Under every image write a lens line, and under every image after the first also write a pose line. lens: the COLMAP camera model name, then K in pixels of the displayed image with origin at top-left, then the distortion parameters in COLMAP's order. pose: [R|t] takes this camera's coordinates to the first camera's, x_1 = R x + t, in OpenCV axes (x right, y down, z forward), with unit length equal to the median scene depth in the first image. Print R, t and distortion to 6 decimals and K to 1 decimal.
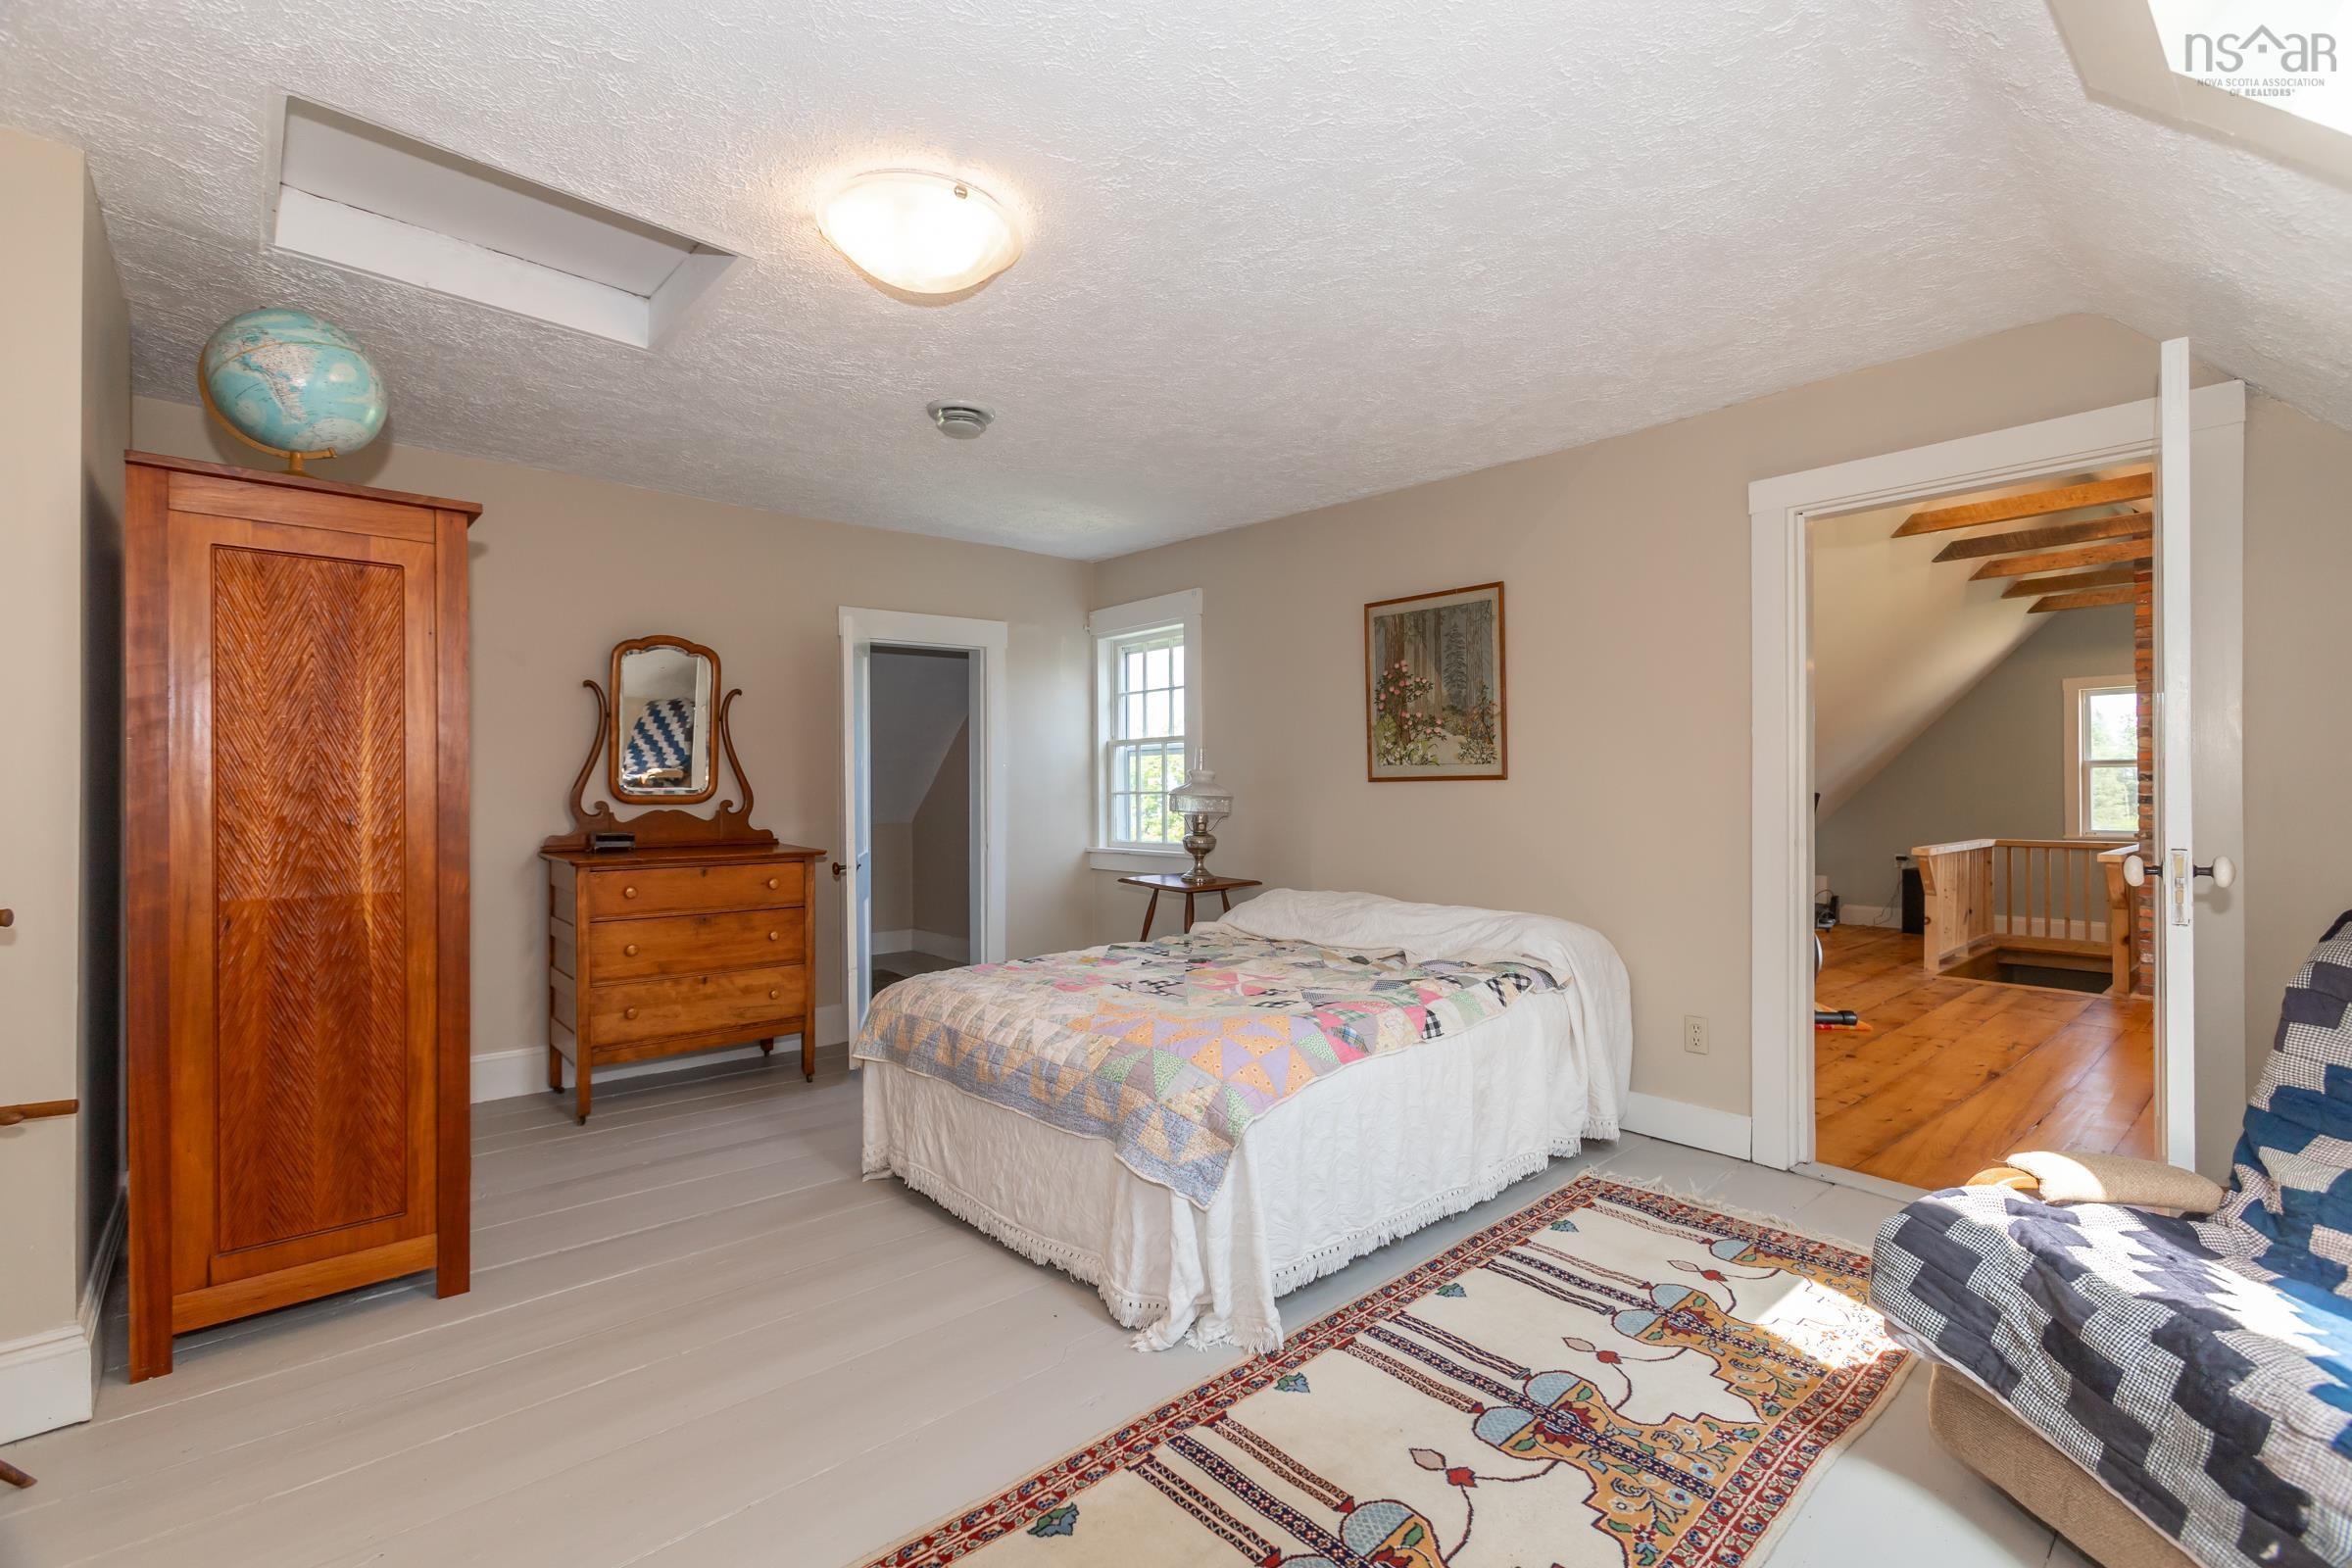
lens RADIAL K [[1028.6, 0, 1176.0], [0, 1028.6, 784.0], [0, 0, 1]] dist [-0.001764, -0.000063]
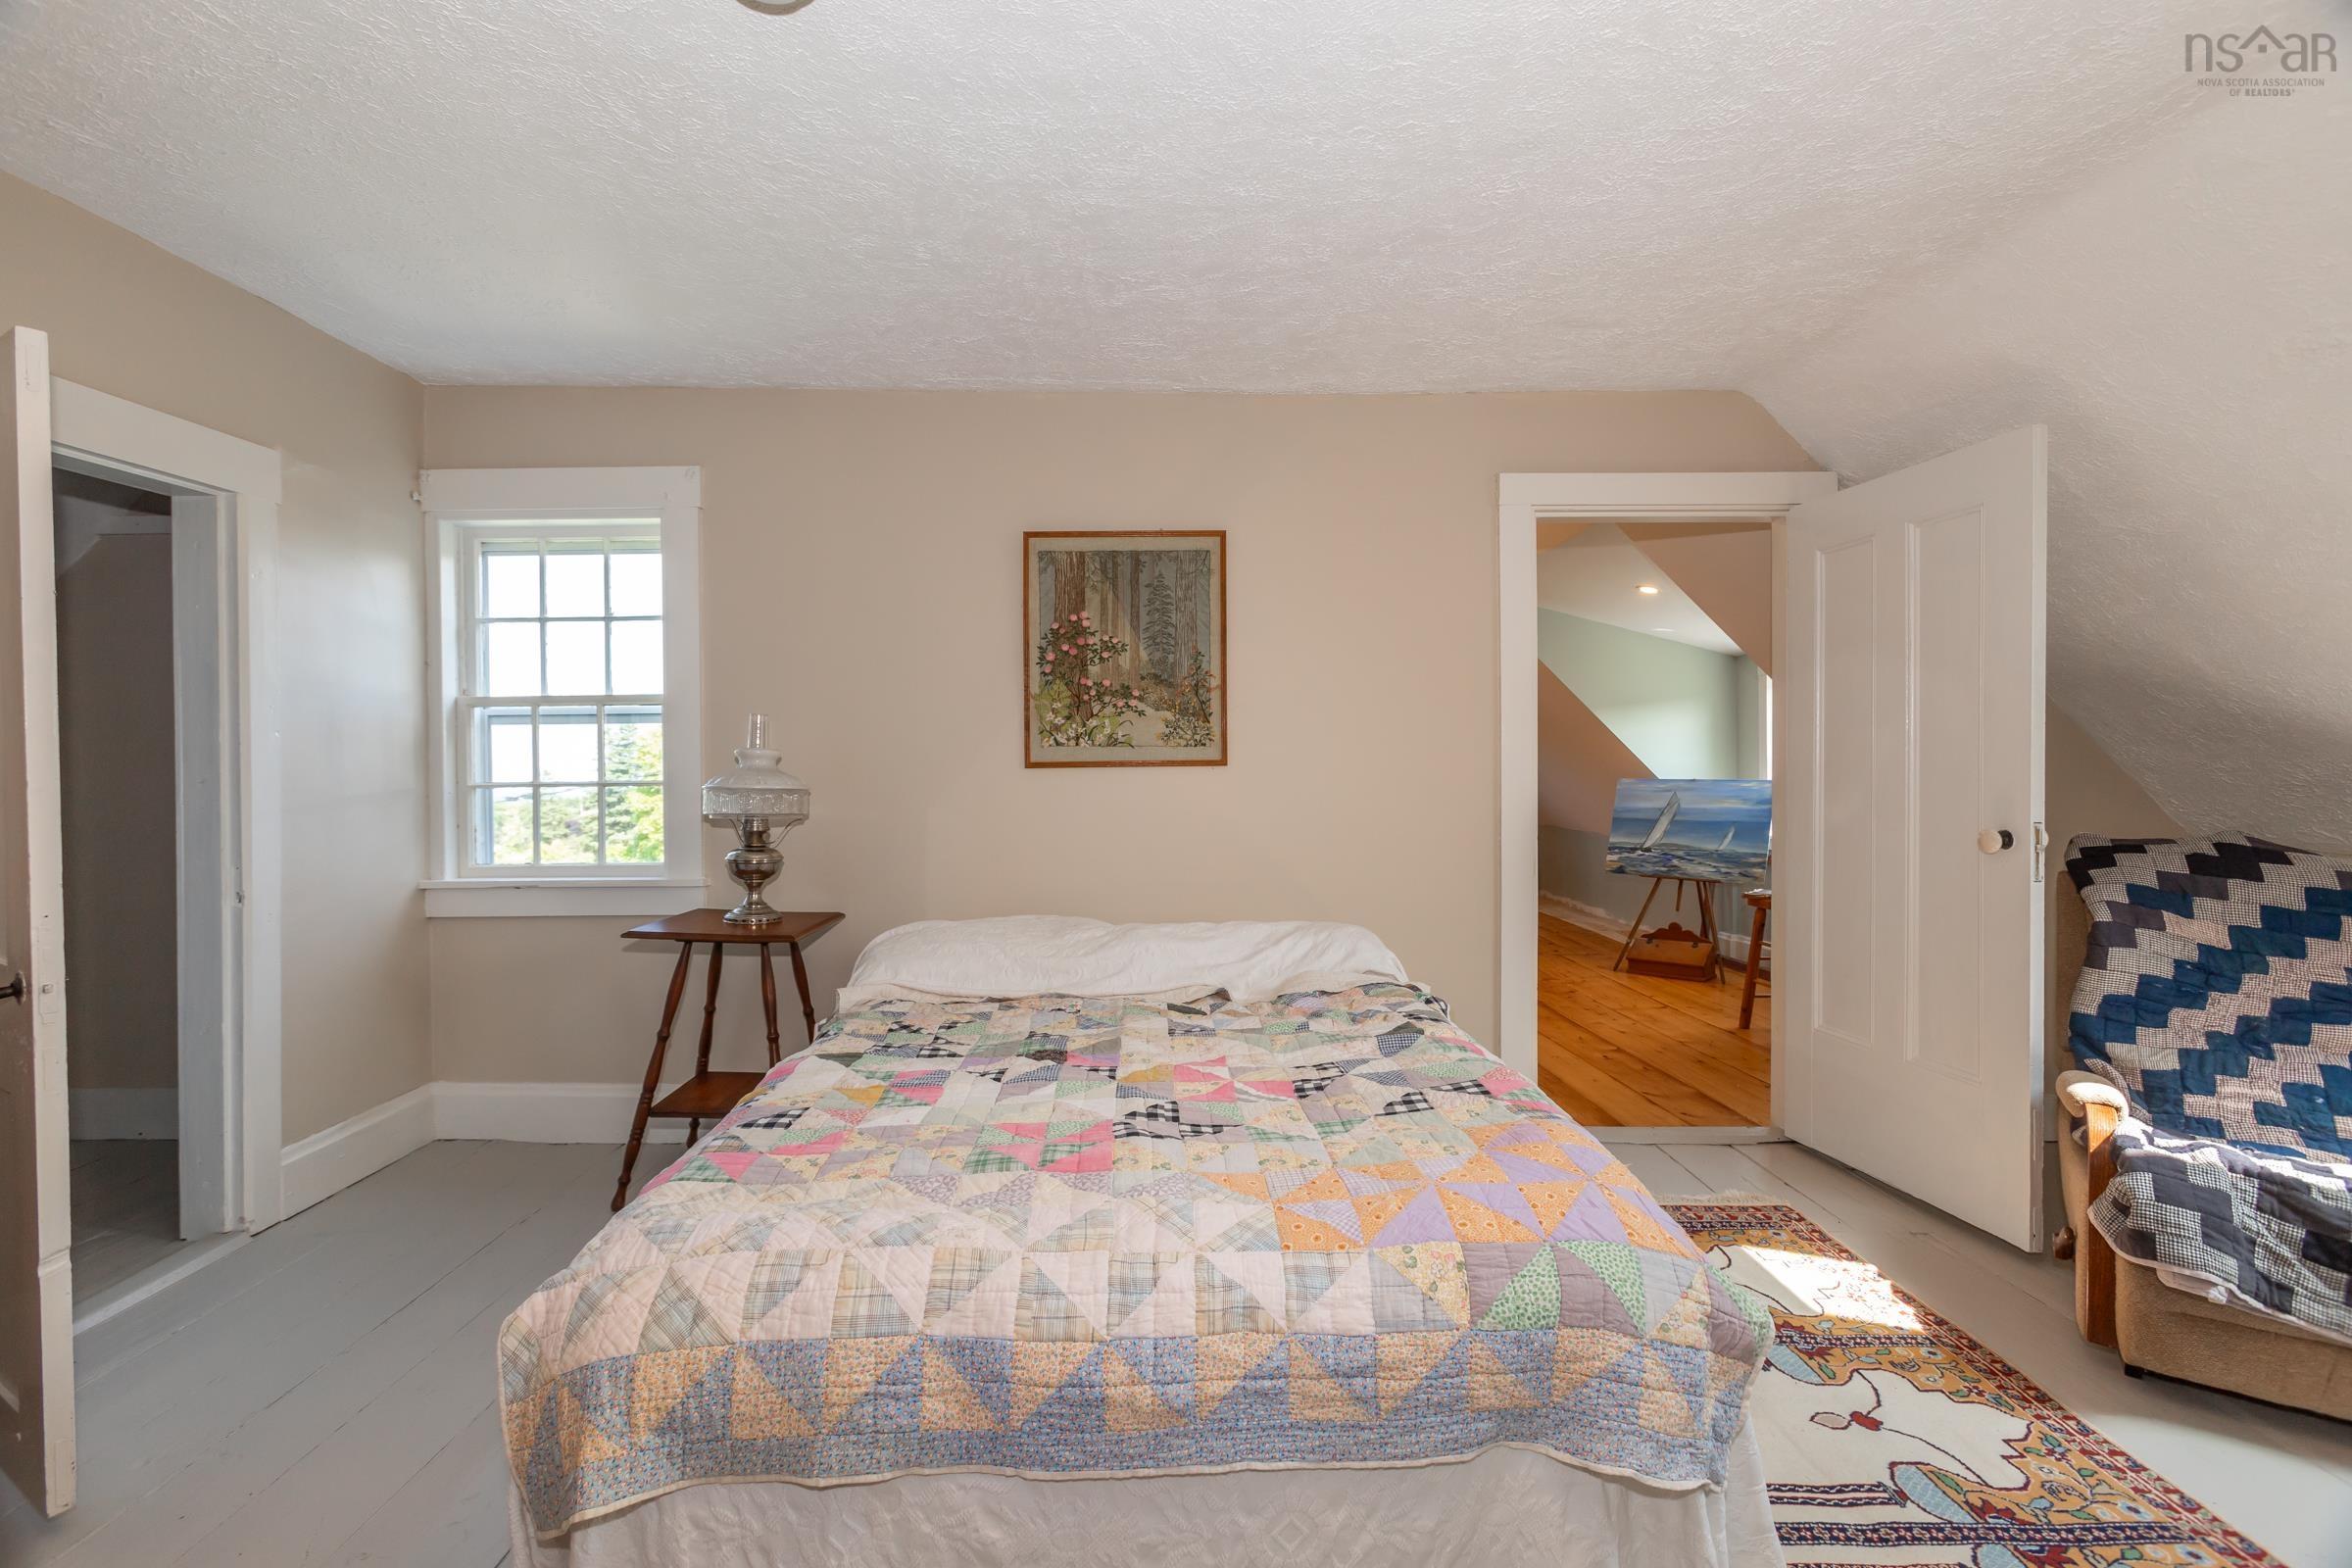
lens RADIAL K [[1028.6, 0, 1176.0], [0, 1028.6, 784.0], [0, 0, 1]] dist [-0.001764, -0.000063]
pose [[0.674286, -0.009343, 0.738411, -0.317959], [0.000691, 0.999928, 0.012021, 0.001023], [-0.738470, -0.007595, 0.674243, 0.434134]]
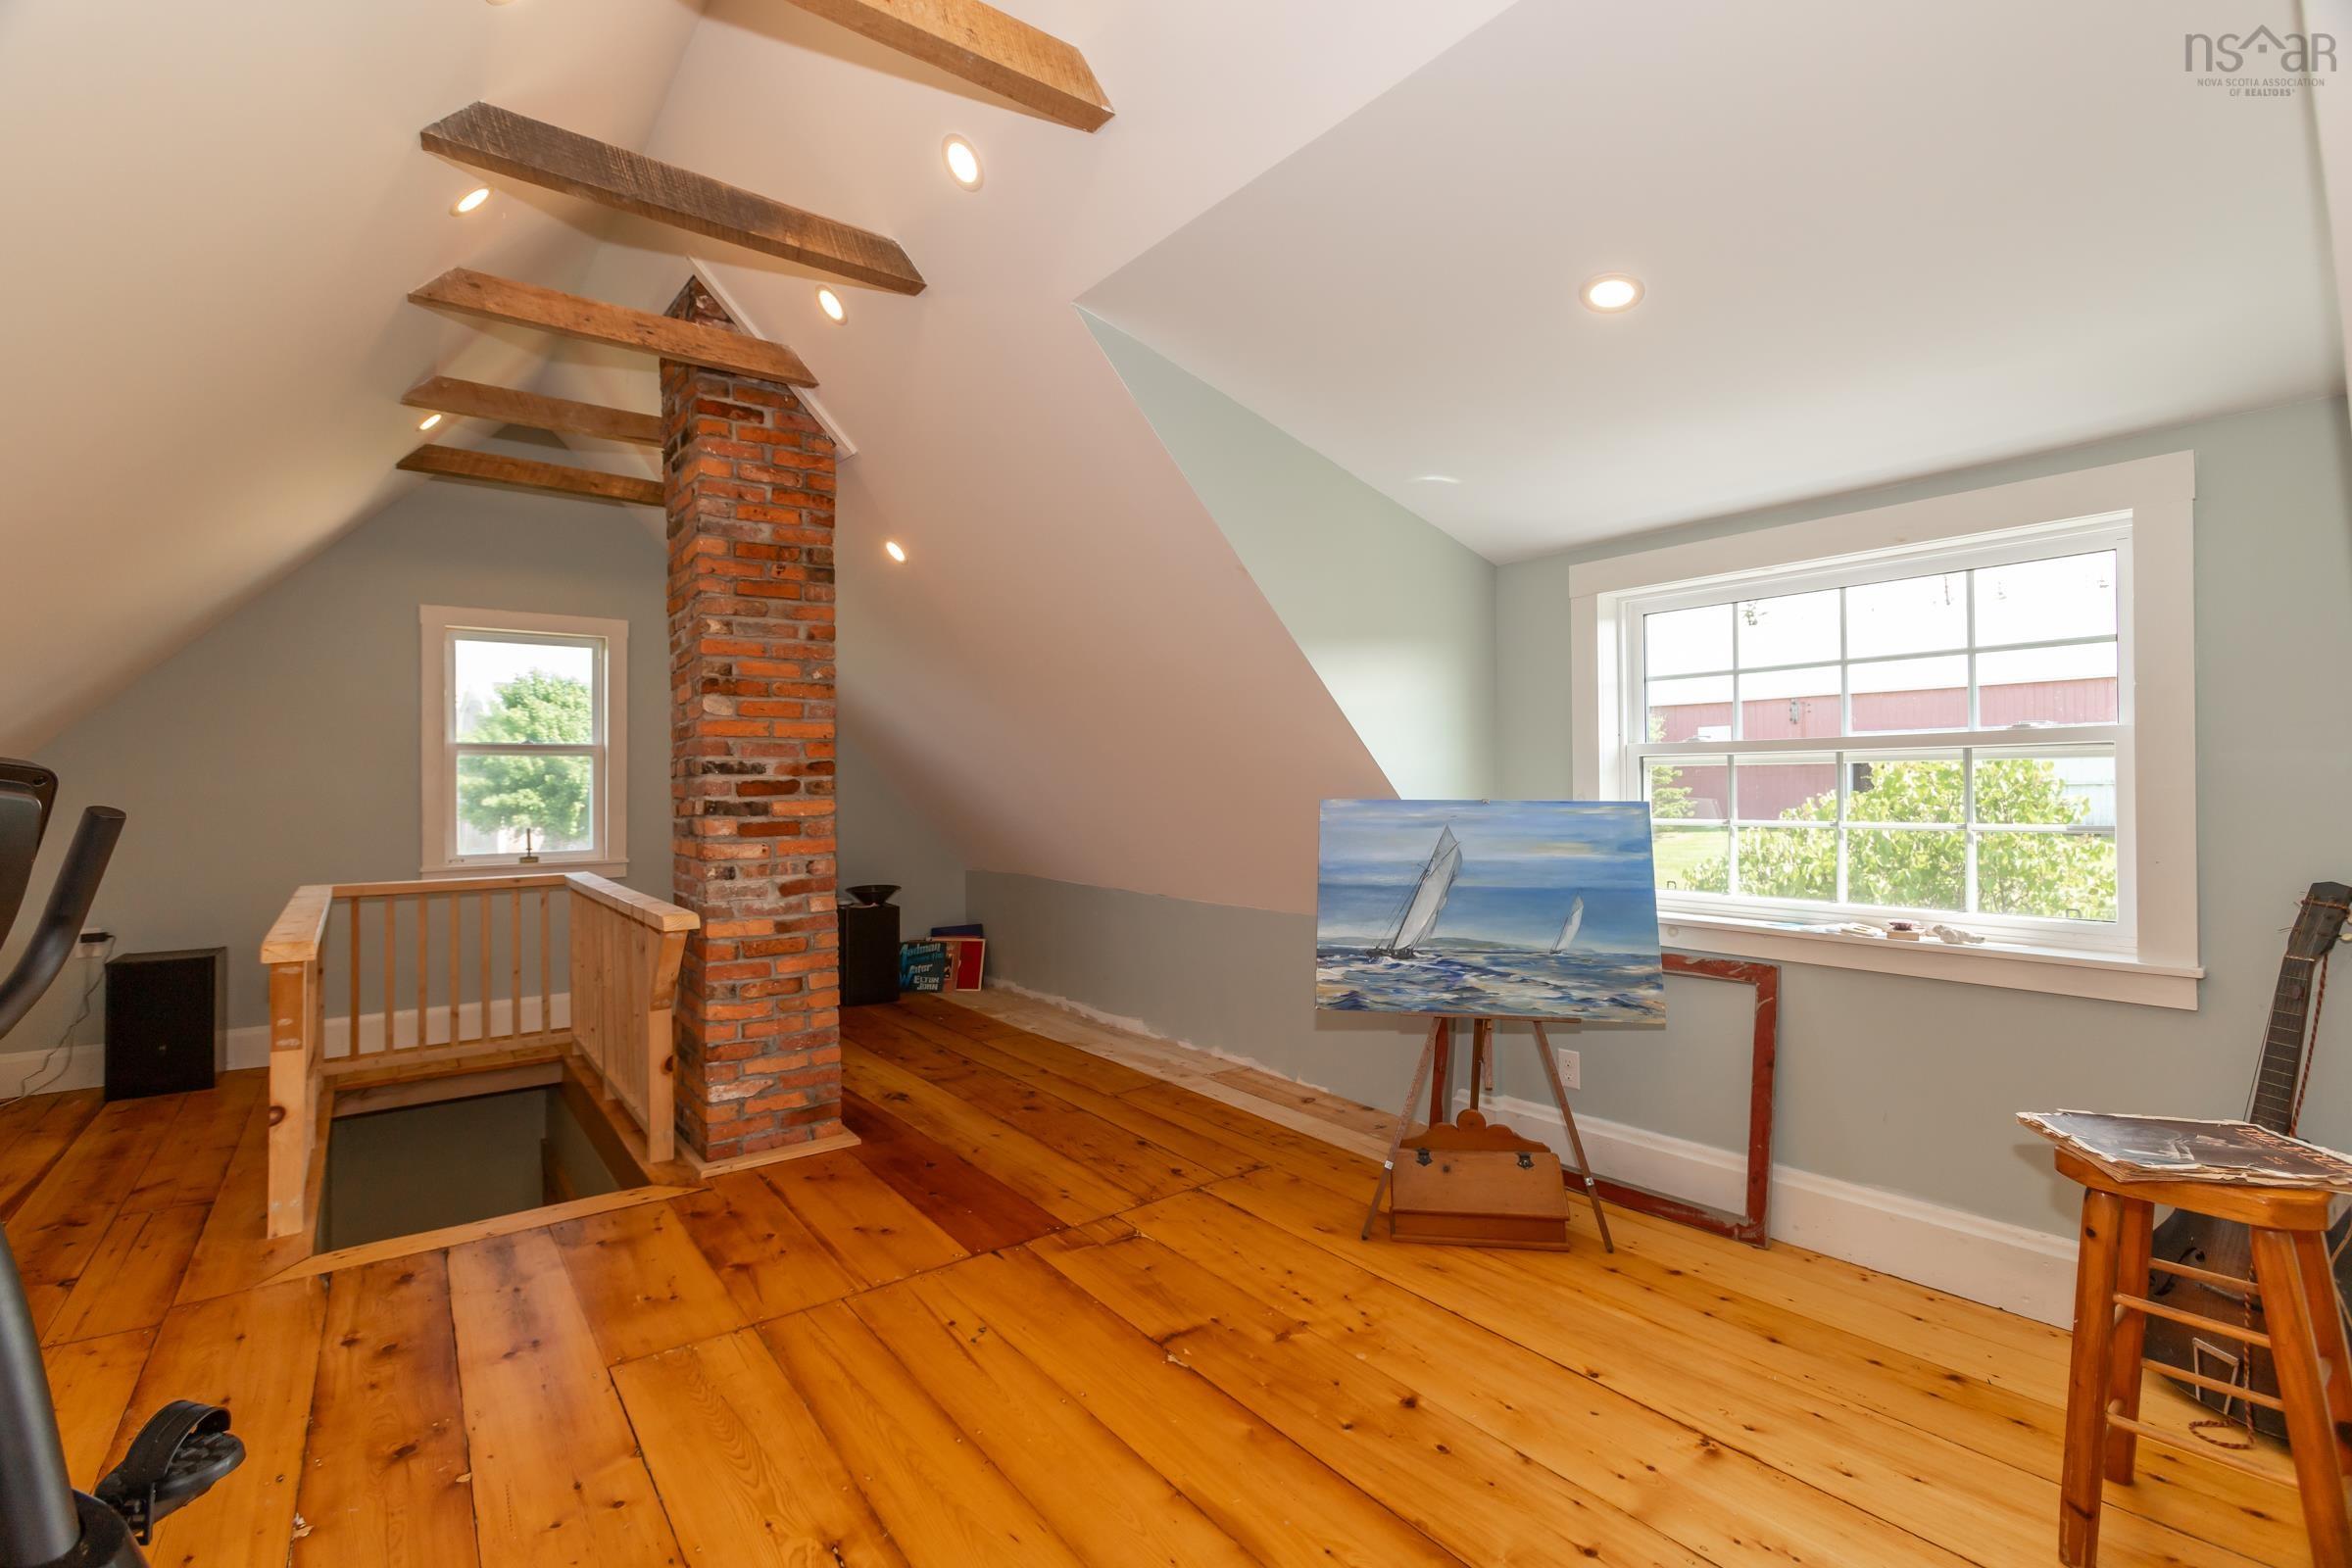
lens RADIAL K [[1056.1, 0, 1176.0], [0, 1056.1, 784.0], [0, 0, 1]] dist [-0.002095, -0.000132]
pose [[0.079196, -0.002687, 0.996855, 0.607328], [-0.000936, 0.999996, 0.002770, -0.000411], [-0.996859, -0.001152, 0.079193, 1.084814]]
